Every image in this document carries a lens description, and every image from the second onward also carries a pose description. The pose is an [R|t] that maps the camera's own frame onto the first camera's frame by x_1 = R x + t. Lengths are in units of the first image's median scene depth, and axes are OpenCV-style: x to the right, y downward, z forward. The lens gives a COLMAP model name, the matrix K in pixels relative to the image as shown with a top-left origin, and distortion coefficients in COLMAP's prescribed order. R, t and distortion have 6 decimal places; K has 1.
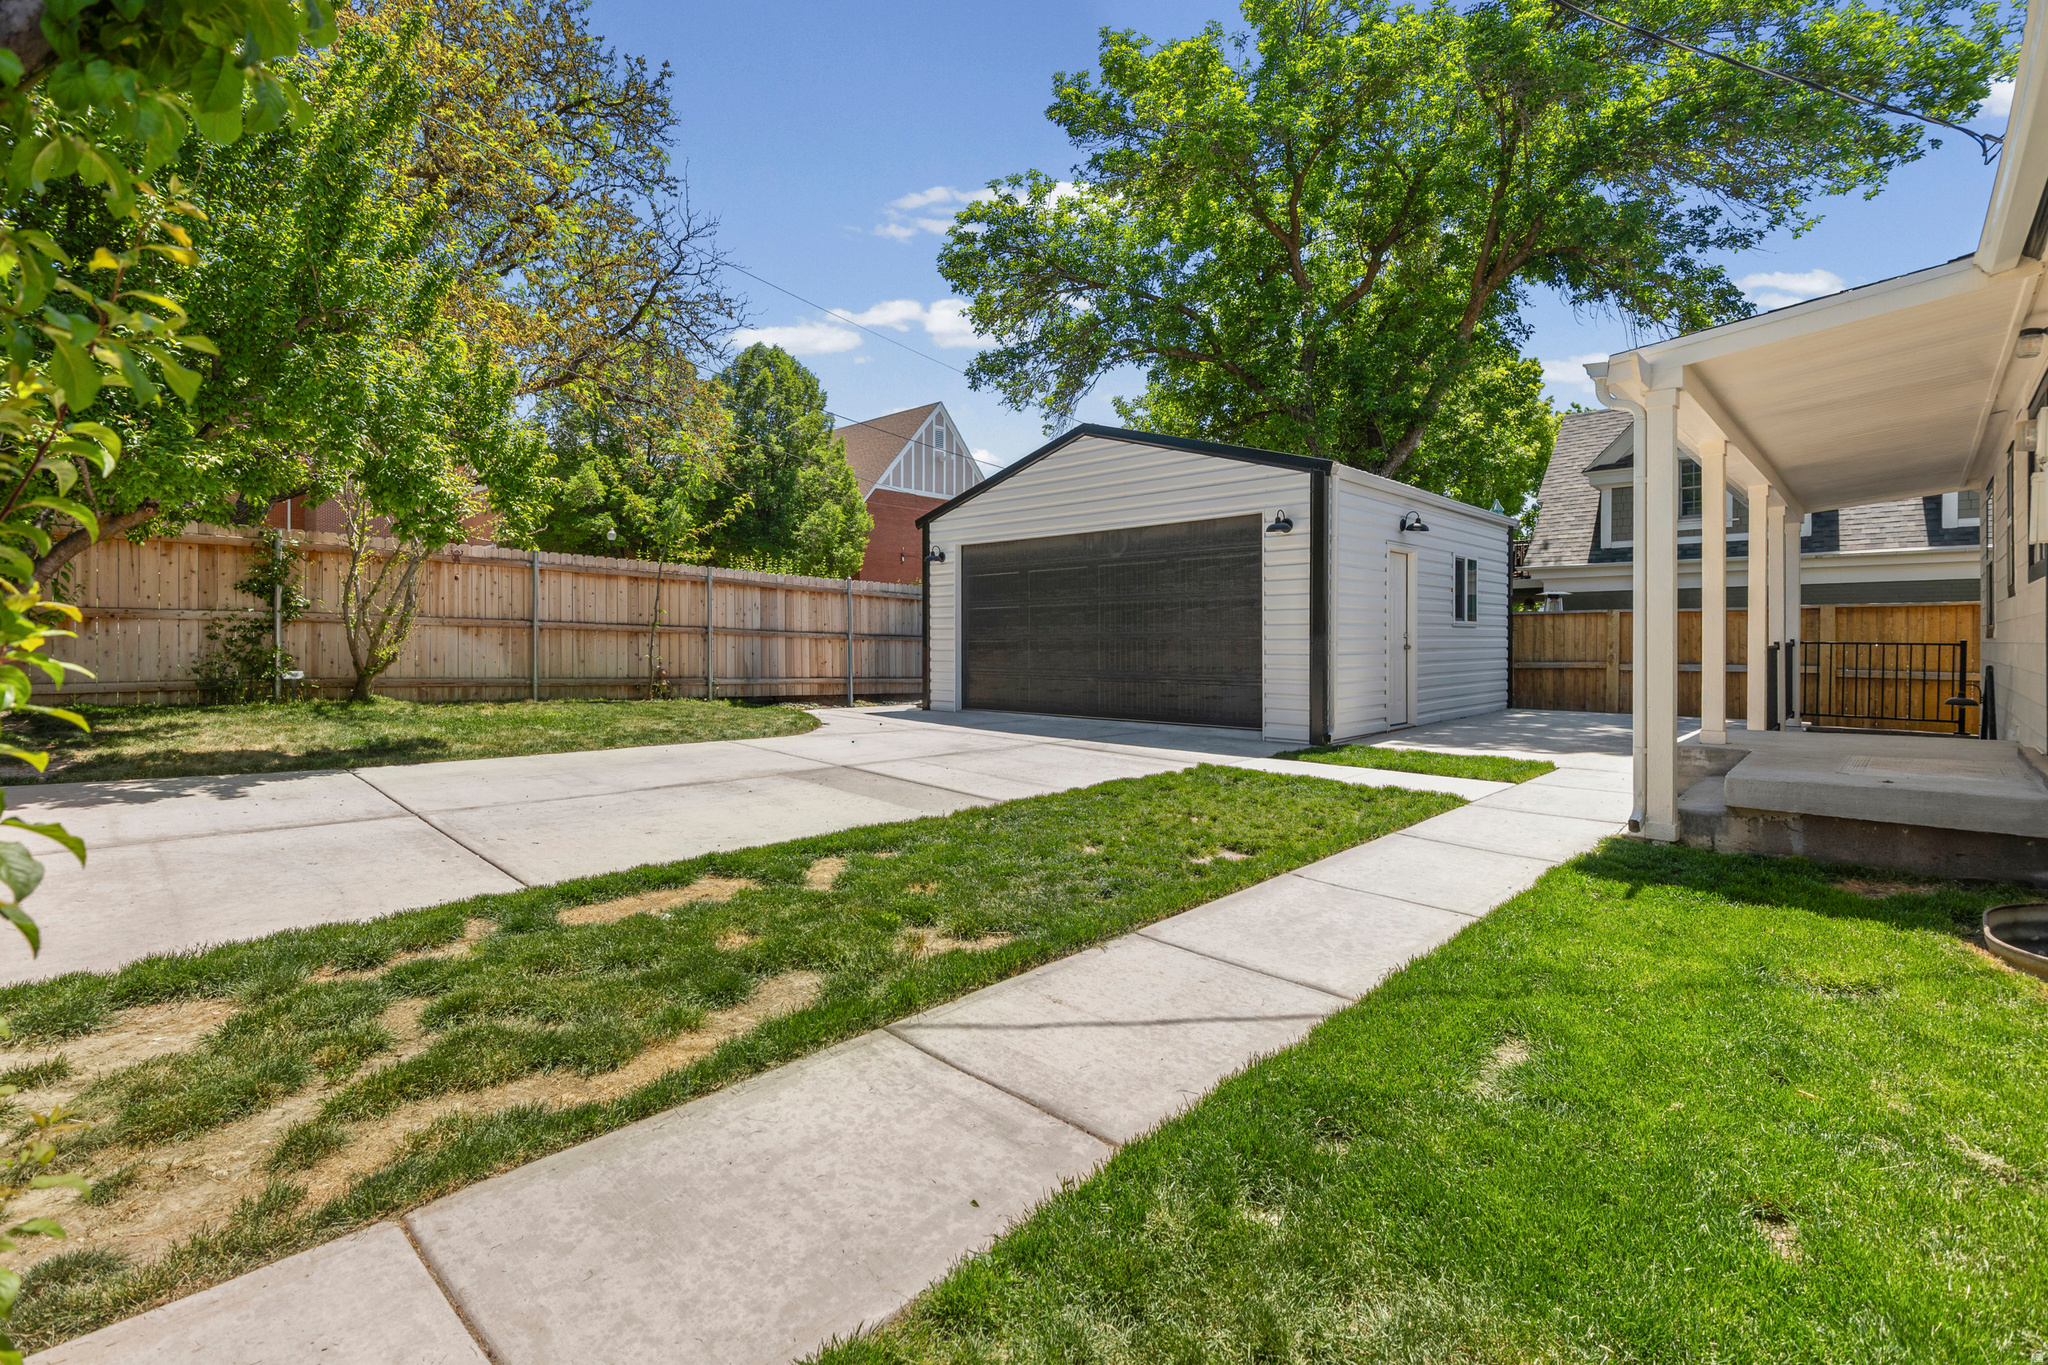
lens RADIAL K [[897.2, 0, 1070.3], [0, 897.2, 631.0], [0, 0, 1]] dist [-0.002580, -0.000086]
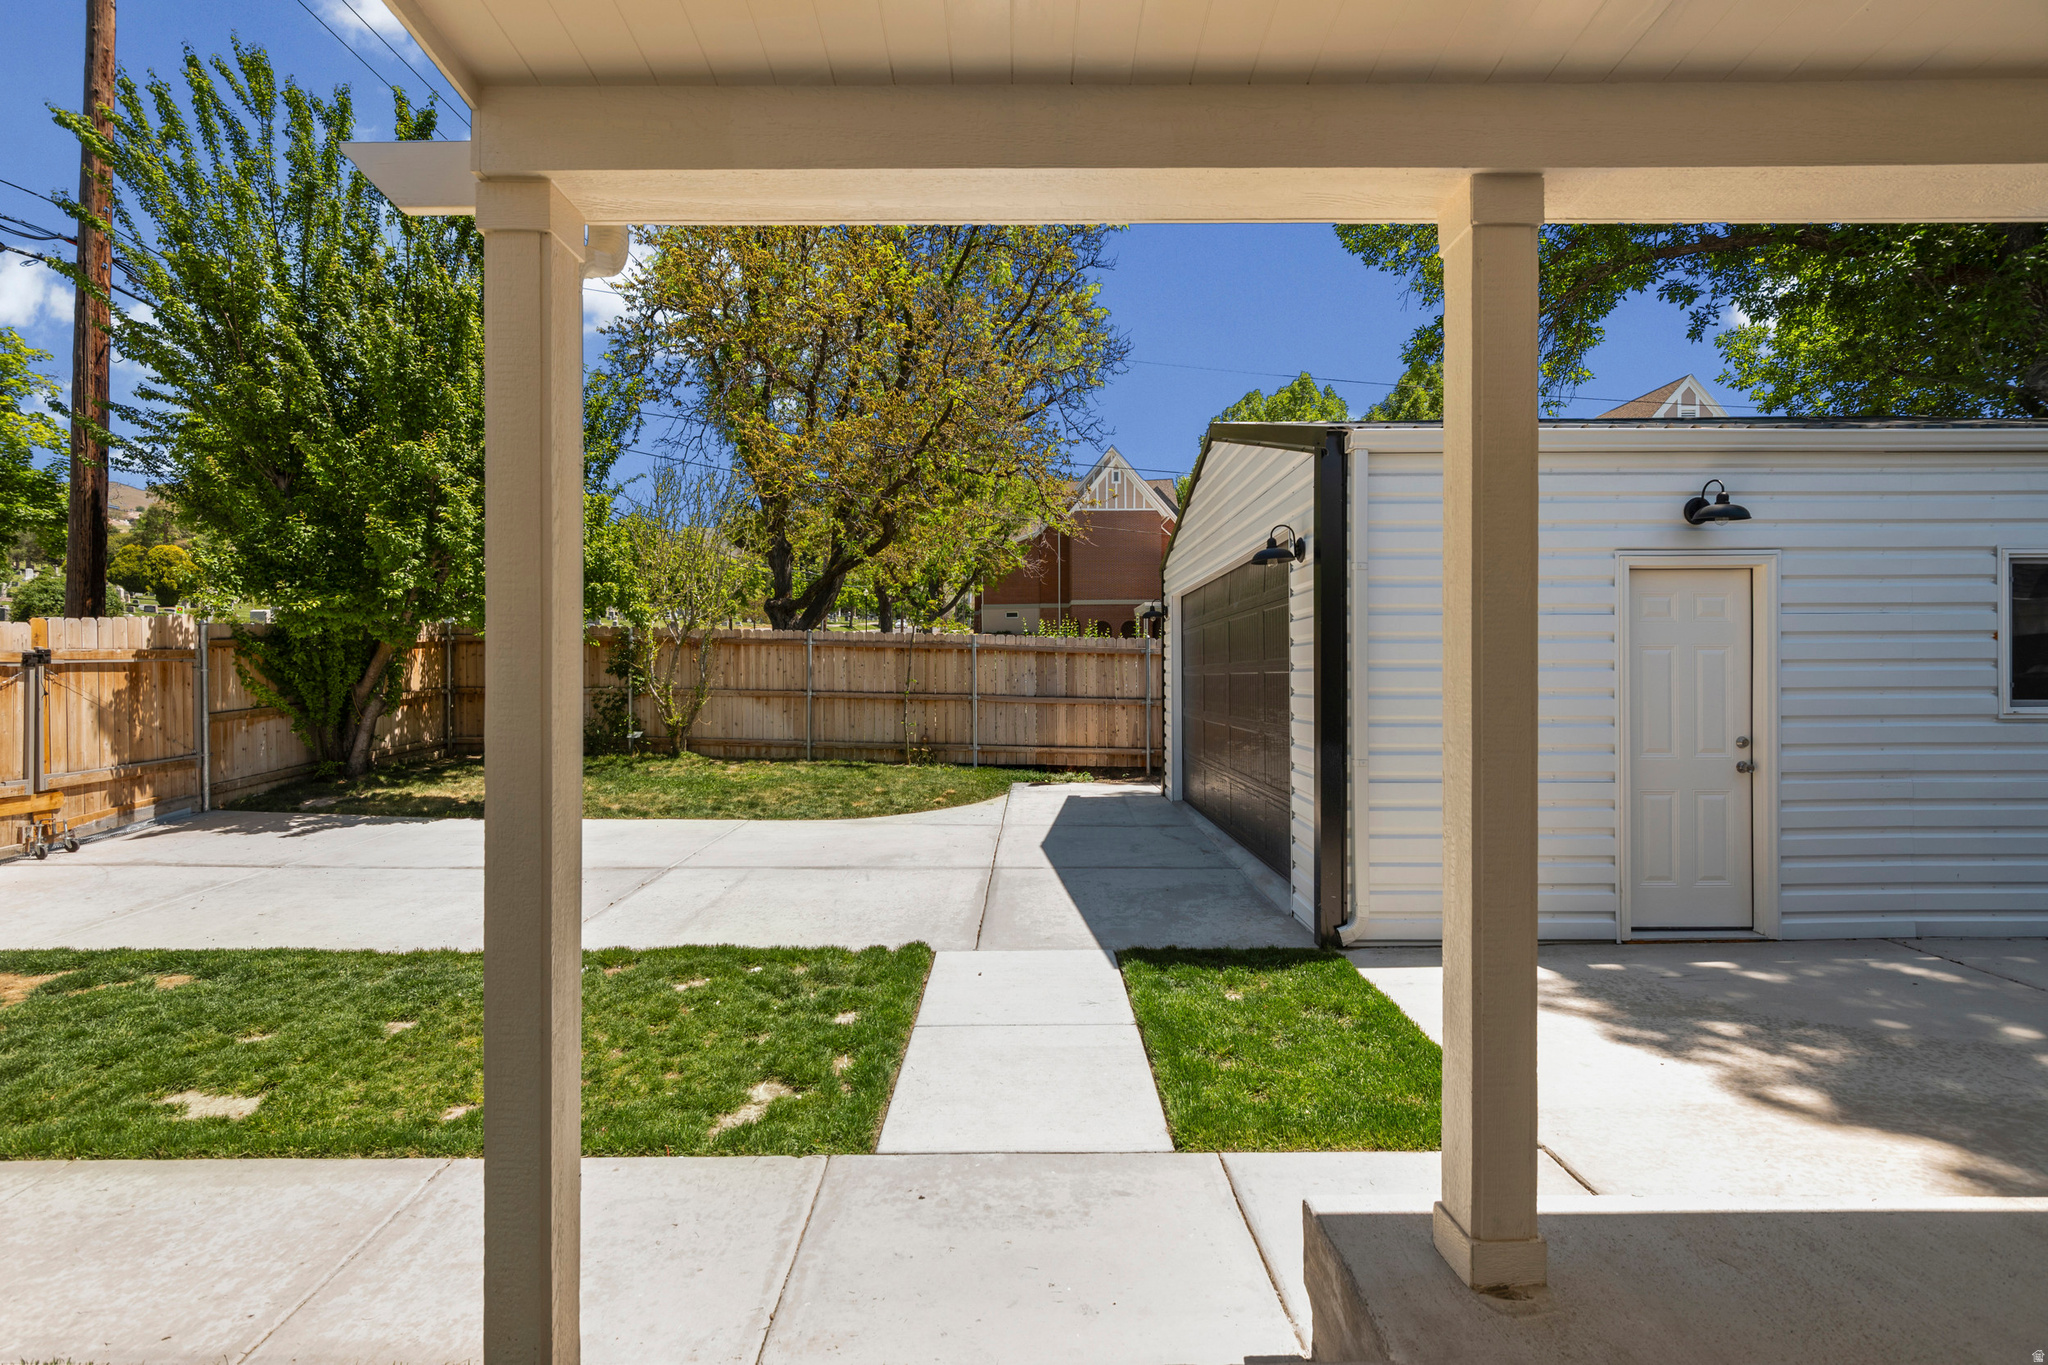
lens RADIAL K [[929.5, 0, 1021.2], [0, 929.5, 675.1], [0, 0, 1]] dist [0.000200, 0.001011]
pose [[0.682285, -0.002906, -0.731081, 0.448373], [0.006838, 0.999974, 0.002408, -0.032241], [0.731055, -0.006642, 0.682287, 0.371325]]
